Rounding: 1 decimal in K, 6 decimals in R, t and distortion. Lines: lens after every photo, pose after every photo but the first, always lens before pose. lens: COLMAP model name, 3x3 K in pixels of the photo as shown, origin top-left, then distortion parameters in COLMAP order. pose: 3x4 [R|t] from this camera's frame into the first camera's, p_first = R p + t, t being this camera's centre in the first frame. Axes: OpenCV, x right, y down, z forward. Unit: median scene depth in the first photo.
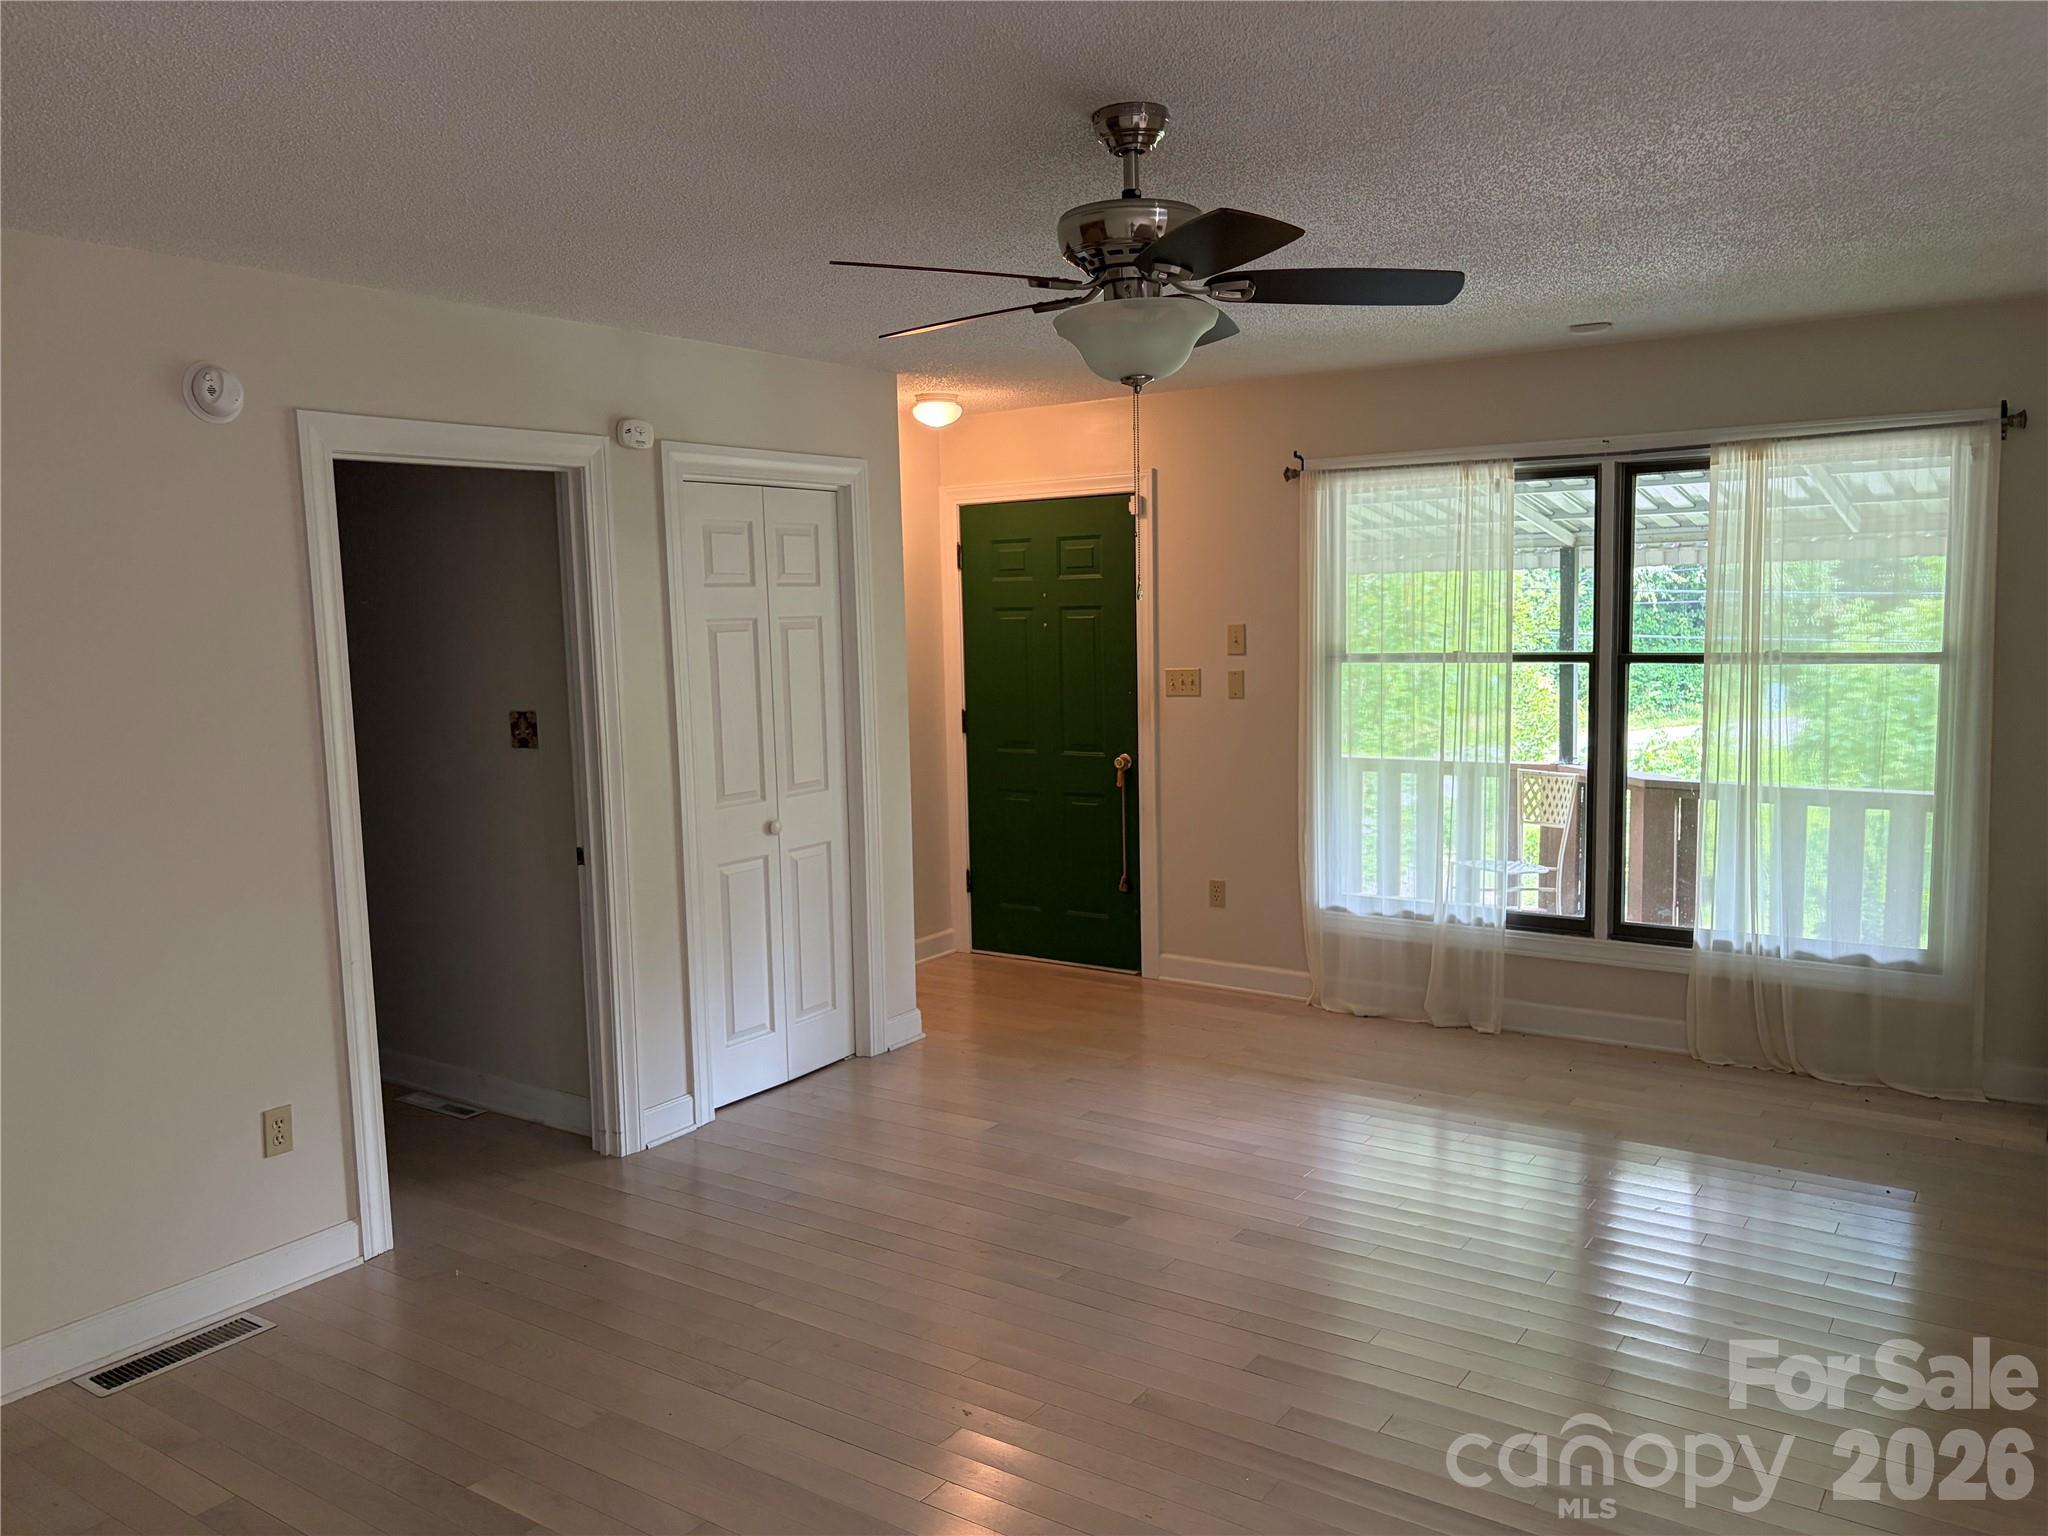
lens RADIAL K [[1542.2, 0, 1024.2], [0, 1542.2, 771.6], [0, 0, 1]] dist [0.038205, -0.048668]
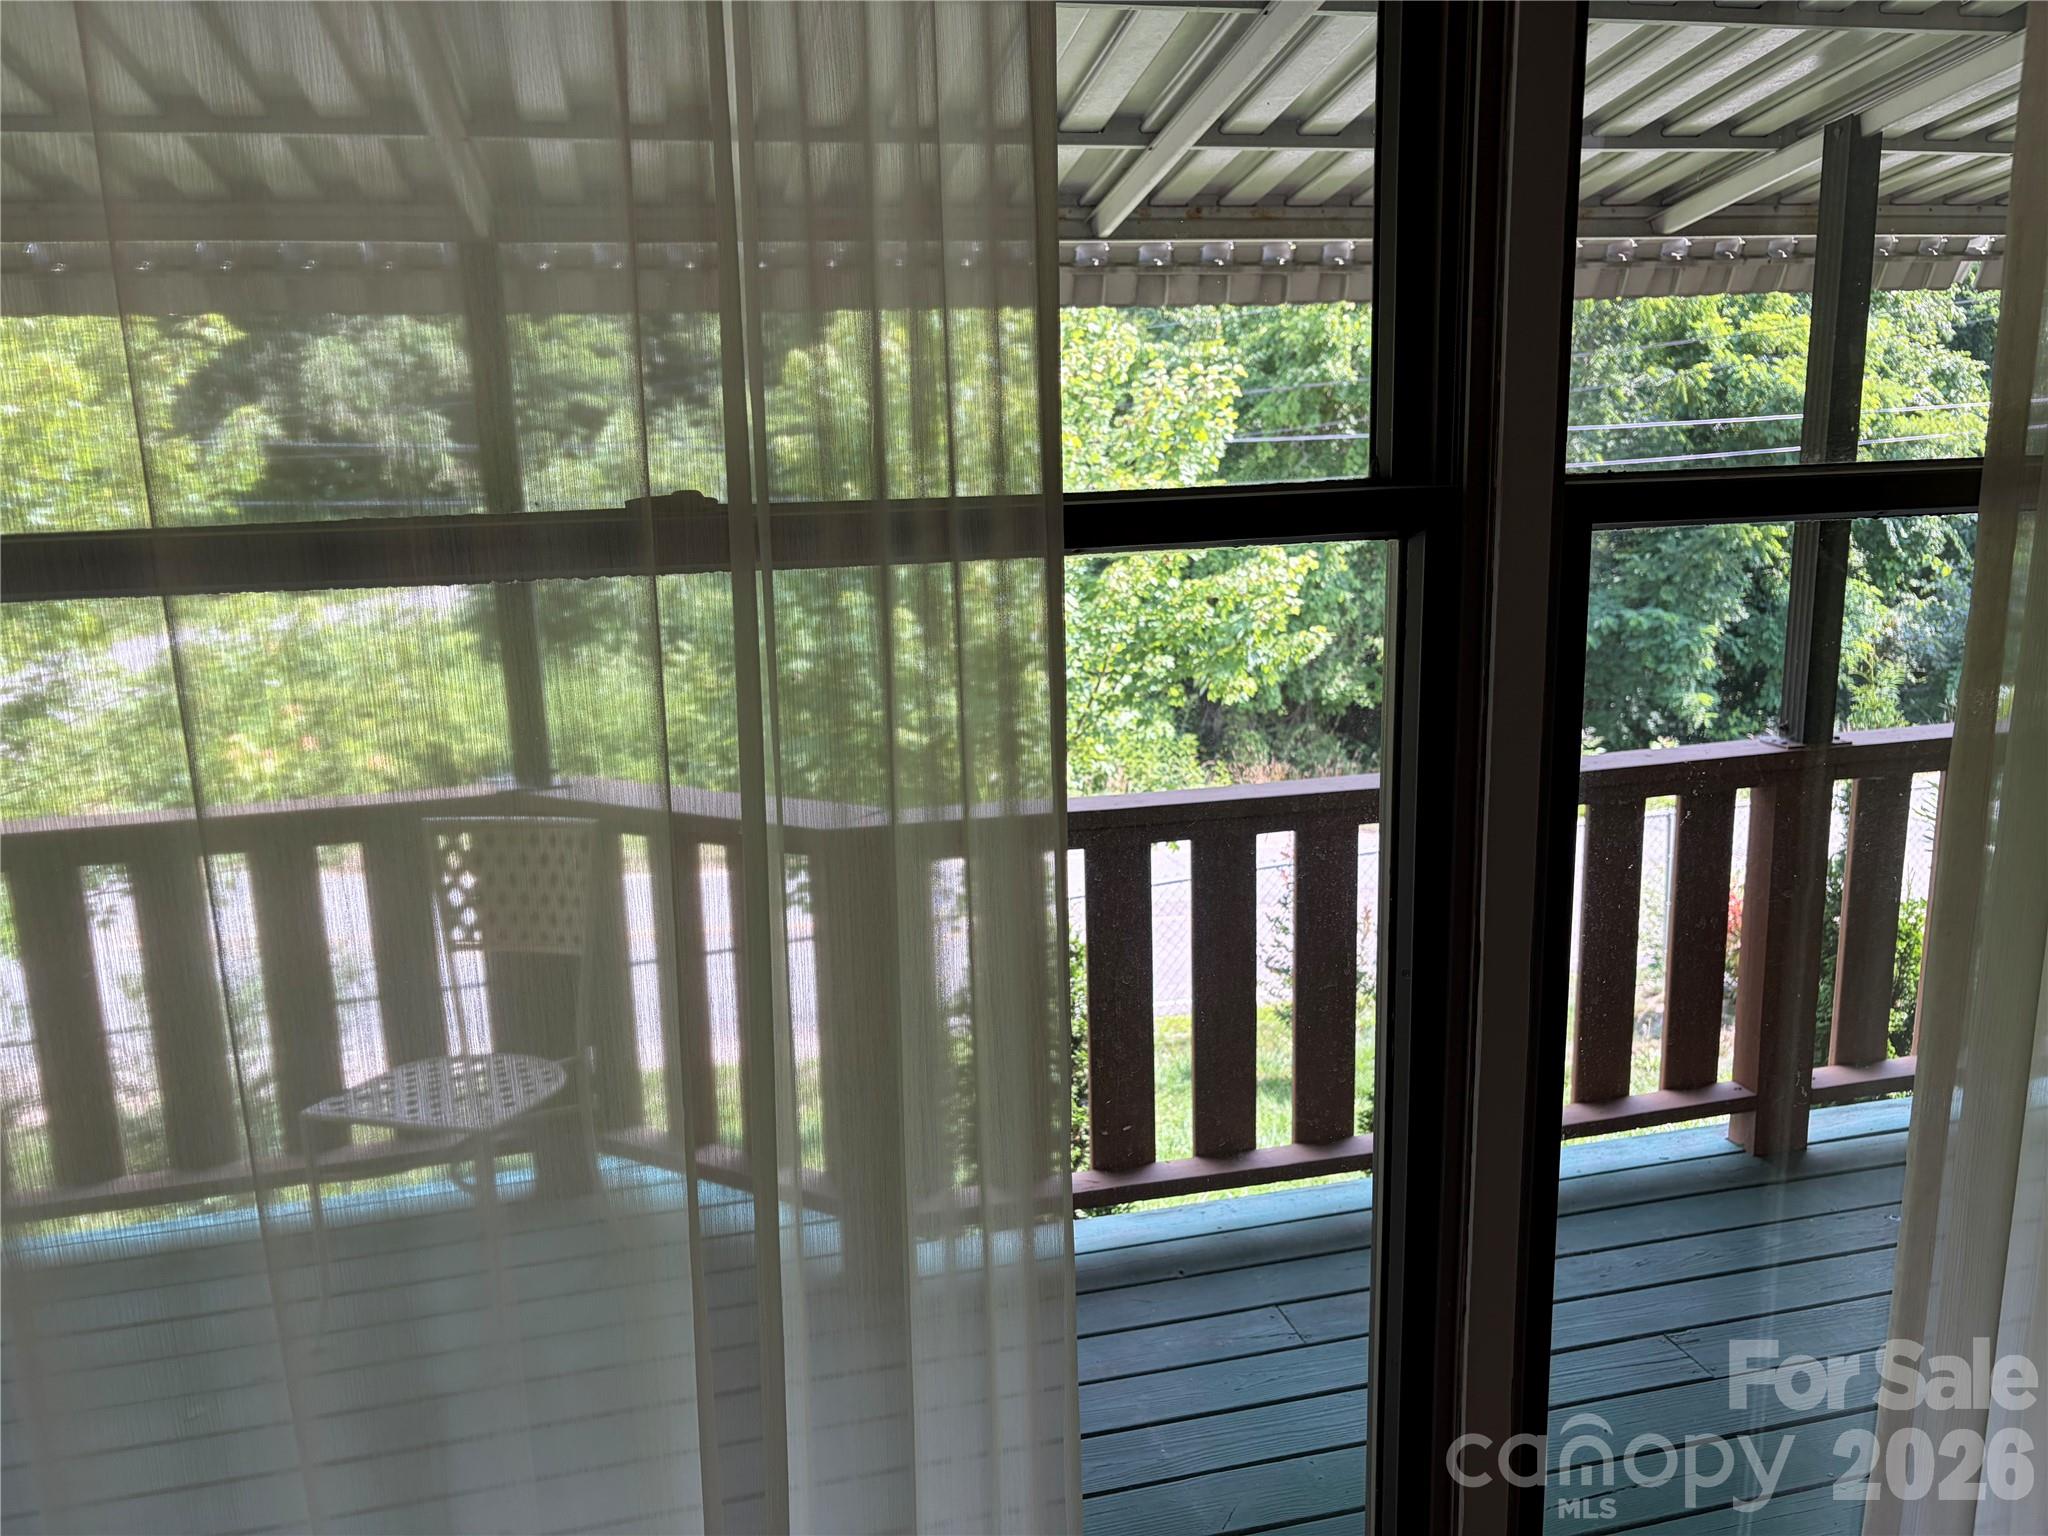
lens RADIAL K [[1542.2, 0, 1026.0], [0, 1542.2, 768.0], [0, 0, 1]] dist [0.038205, -0.048668]
pose [[0.657946, -0.141927, 0.739570, 0.183112], [0.086969, 0.989829, 0.112583, -0.066678], [-0.748027, -0.009754, 0.663597, 0.888309]]
